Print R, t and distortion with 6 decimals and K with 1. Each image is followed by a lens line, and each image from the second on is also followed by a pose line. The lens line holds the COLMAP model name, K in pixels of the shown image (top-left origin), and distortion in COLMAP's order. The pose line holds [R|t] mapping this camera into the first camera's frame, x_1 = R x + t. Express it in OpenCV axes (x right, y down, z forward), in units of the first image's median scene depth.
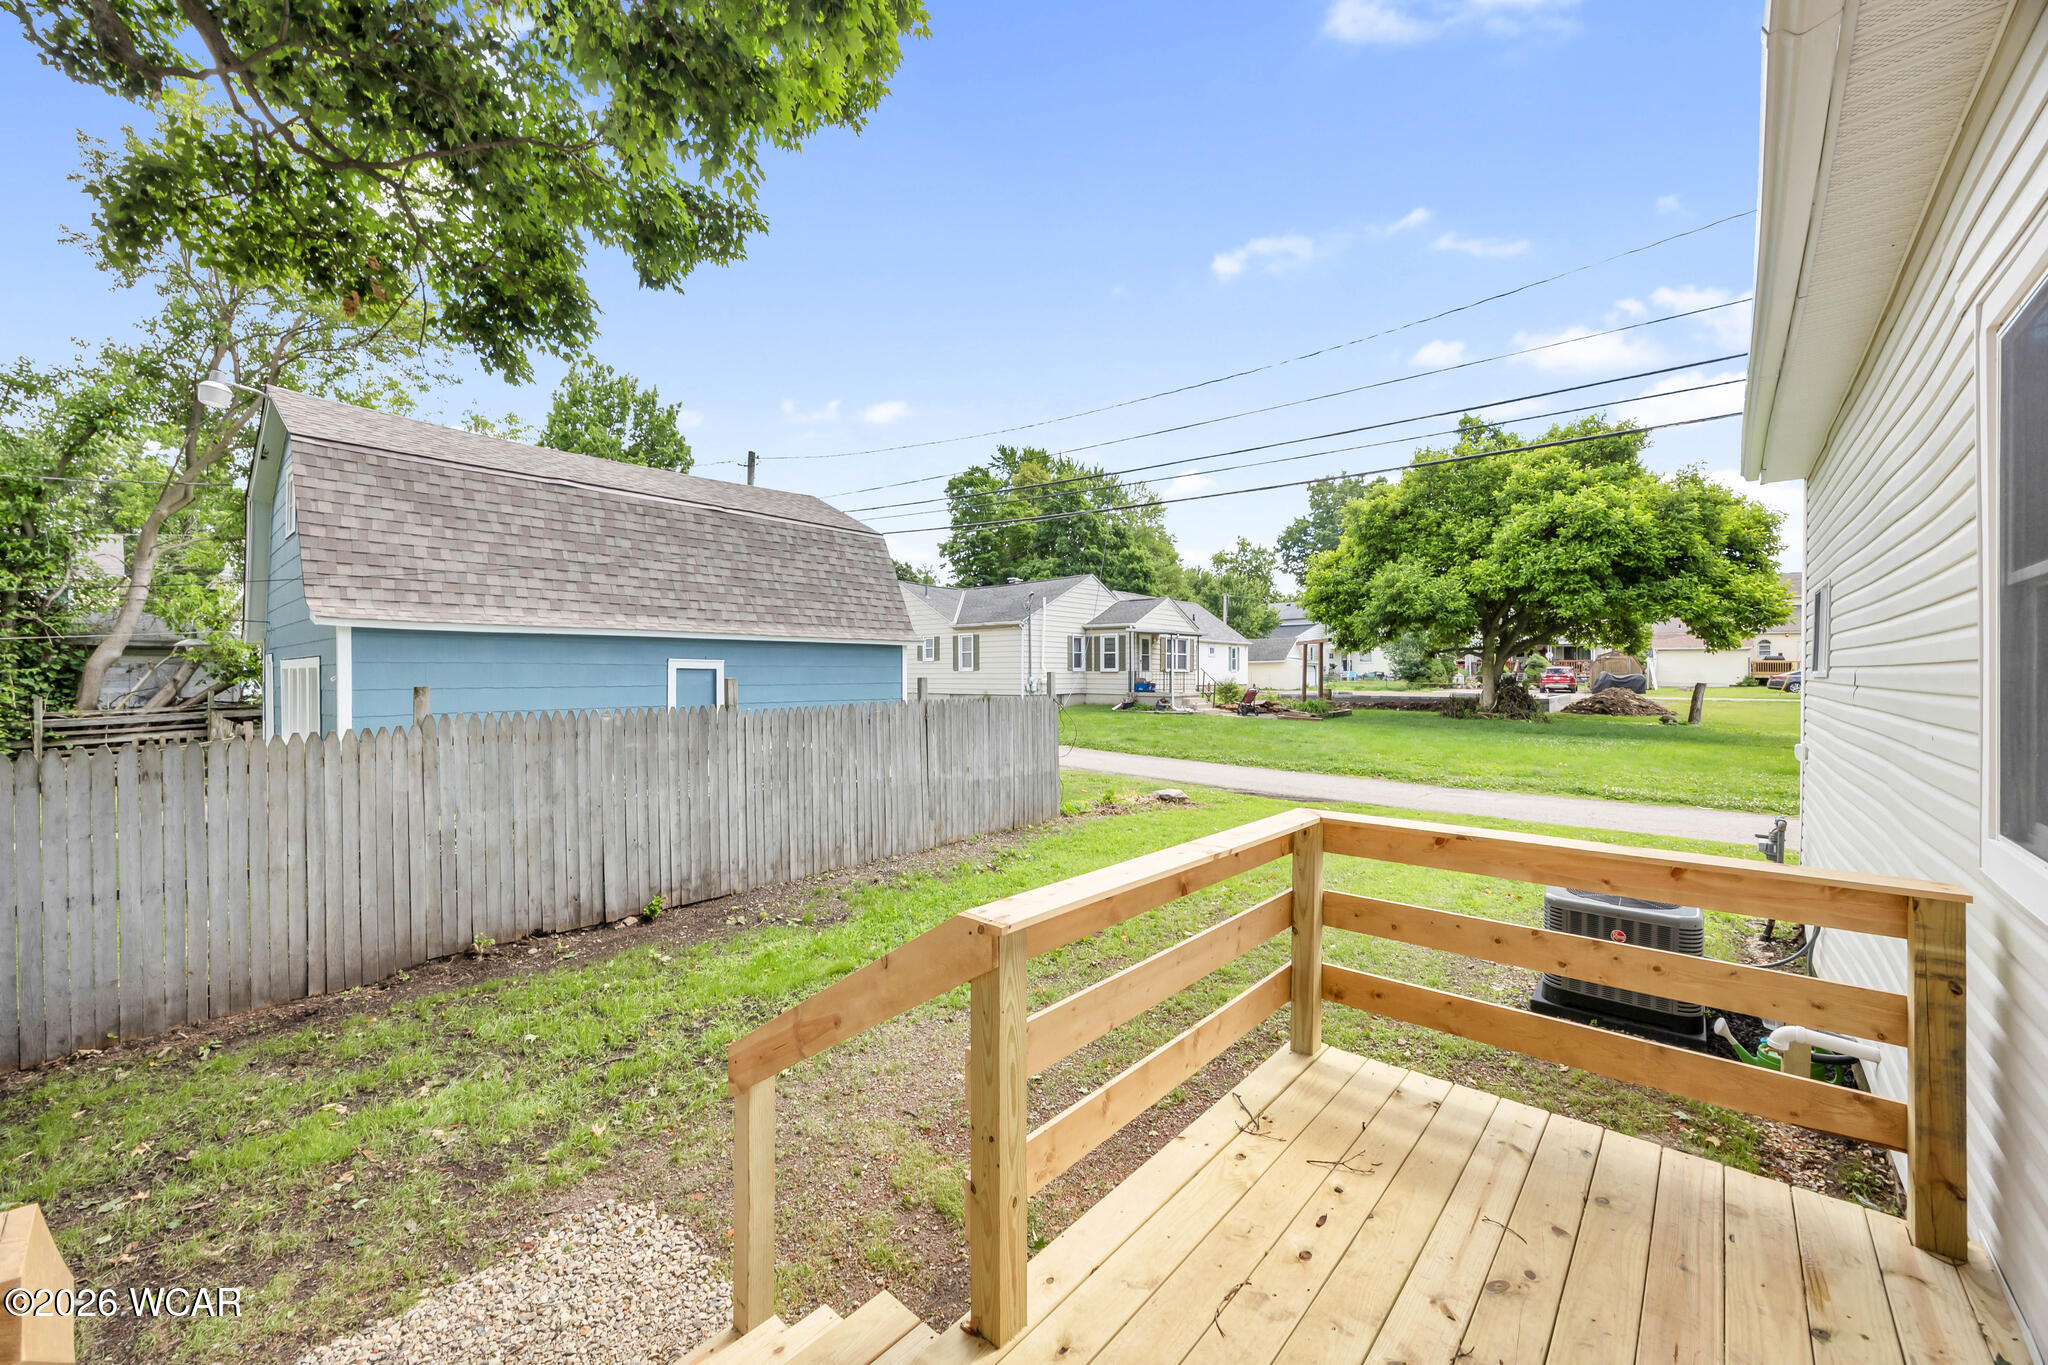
lens RADIAL K [[806.4, 0, 1009.3], [0, 806.4, 672.5], [0, 0, 1]] dist [-0.003139, 0.000277]
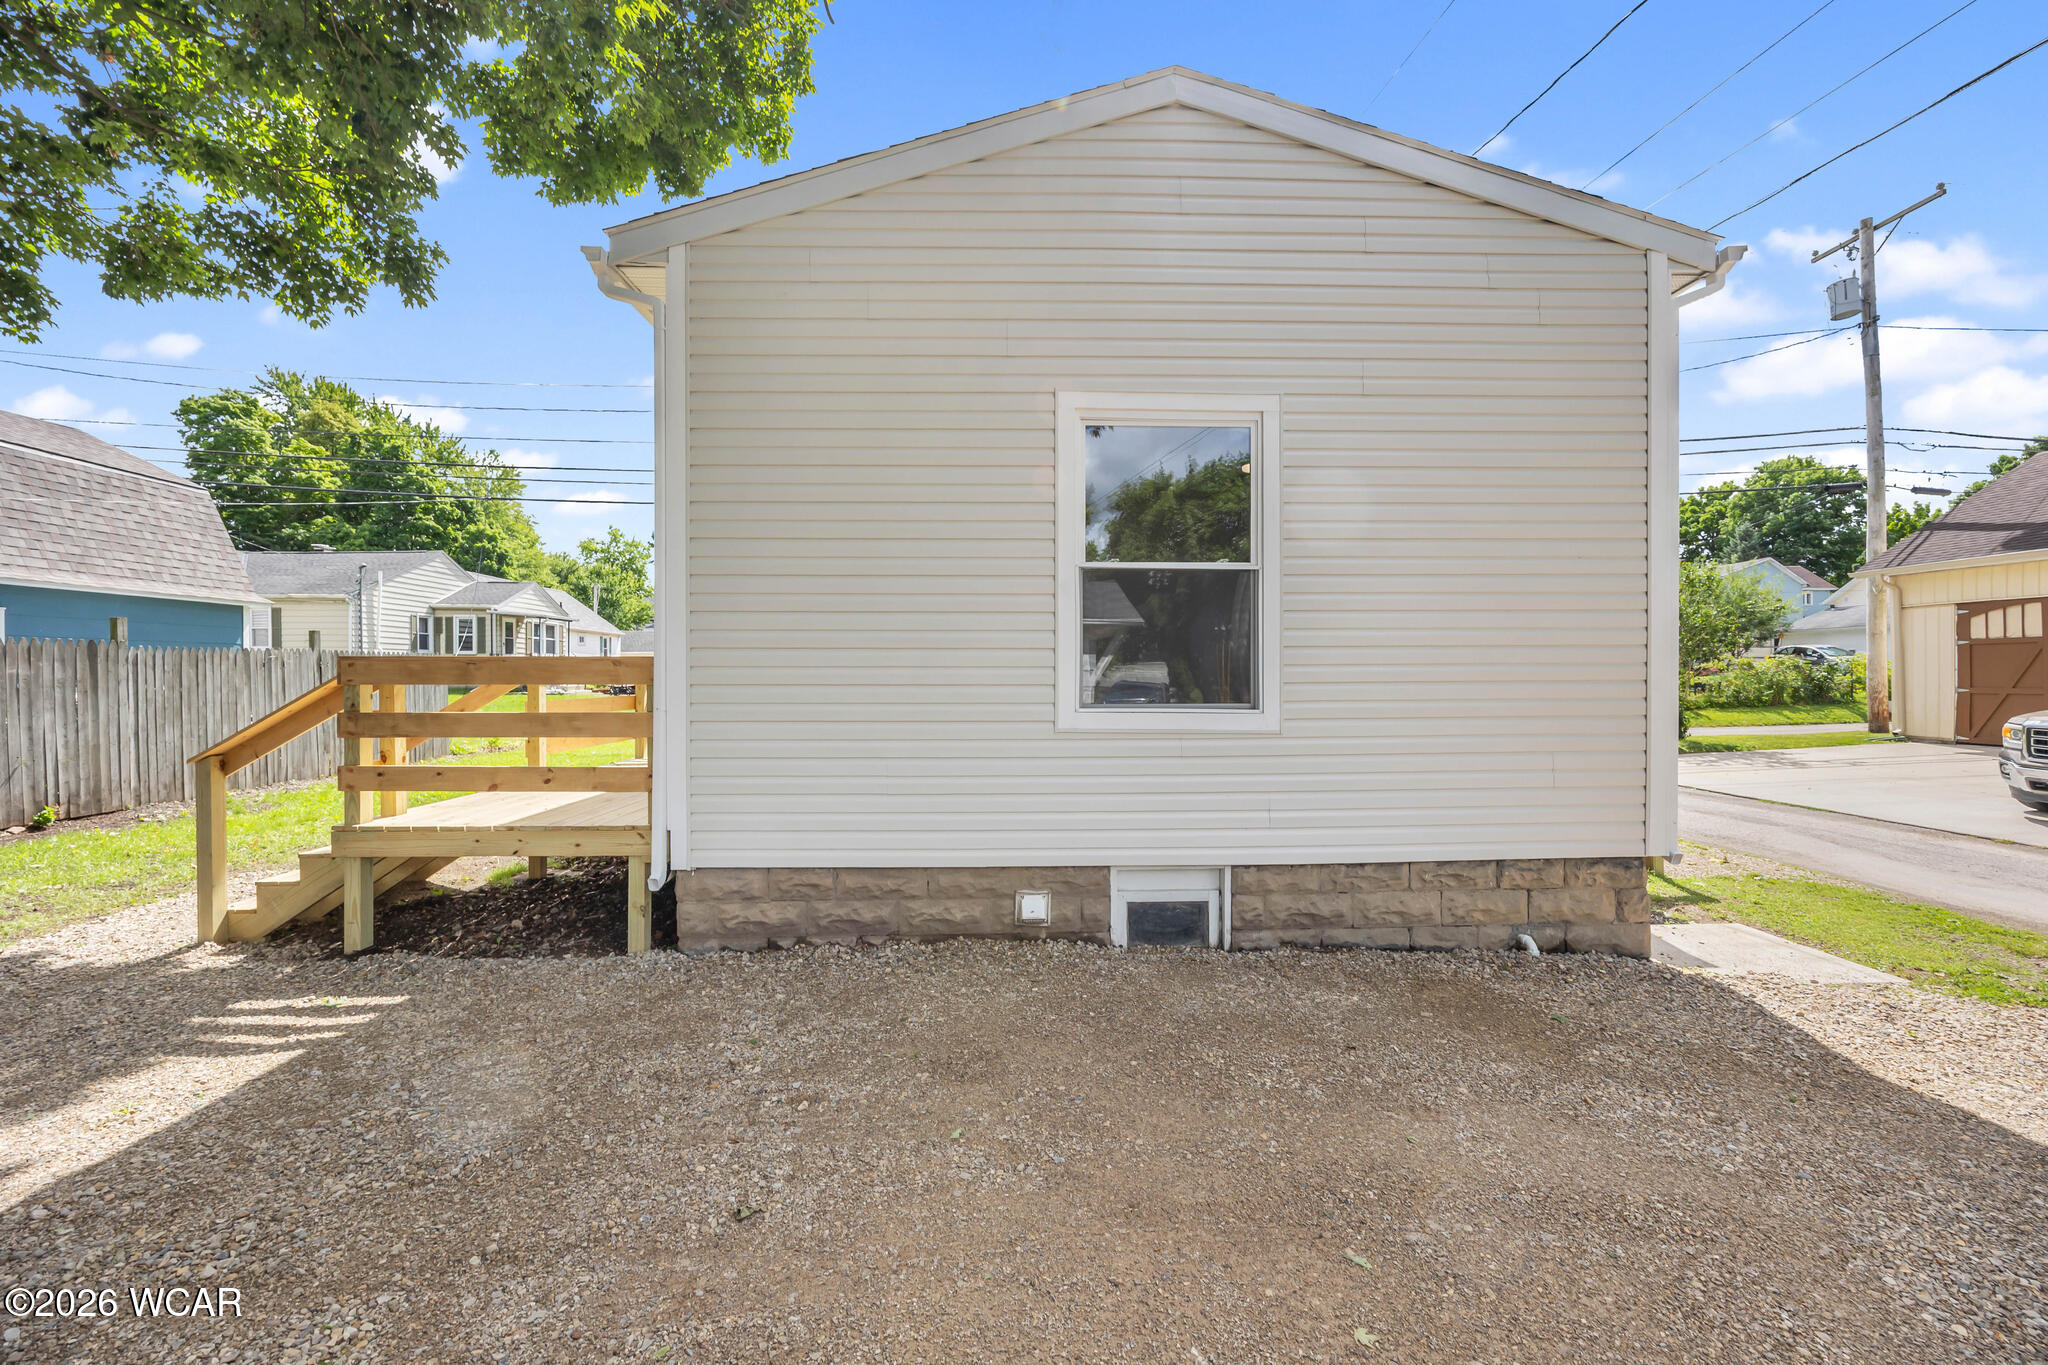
lens RADIAL K [[806.4, 0, 1026.0], [0, 806.4, 673.1], [0, 0, 1]] dist [-0.003139, 0.000277]
pose [[0.729014, 0.001895, 0.684496, -0.044345], [-0.002979, 0.999995, 0.000405, 0.018351], [-0.684492, -0.002335, 0.729016, -0.152407]]
